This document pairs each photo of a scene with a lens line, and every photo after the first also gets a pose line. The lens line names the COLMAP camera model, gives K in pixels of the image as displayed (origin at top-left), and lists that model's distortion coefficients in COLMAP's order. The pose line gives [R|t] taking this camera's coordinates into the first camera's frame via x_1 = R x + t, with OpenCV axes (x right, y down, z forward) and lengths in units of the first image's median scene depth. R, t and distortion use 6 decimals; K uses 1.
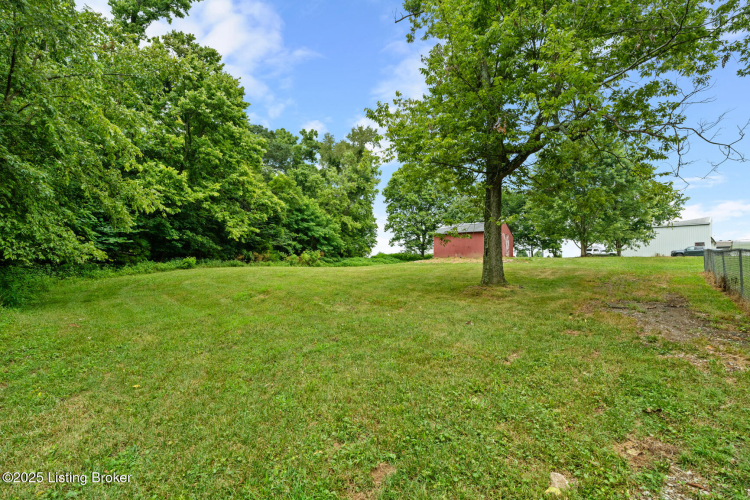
lens RADIAL K [[335.6, 0, 378.2], [0, 335.6, 243.3], [0, 0, 1]] dist [-0.000178, -0.000727]
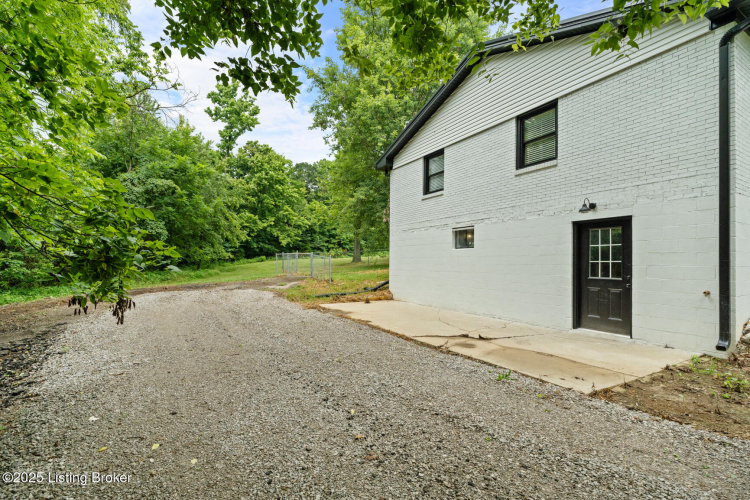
lens RADIAL K [[335.6, 0, 373.7], [0, 335.6, 249.5], [0, 0, 1]] dist [-0.000178, -0.000727]
pose [[0.974092, -0.042386, -0.222143, 0.518385], [0.050937, 0.998160, 0.032905, -0.028339], [0.220340, -0.043368, 0.974459, -0.783546]]
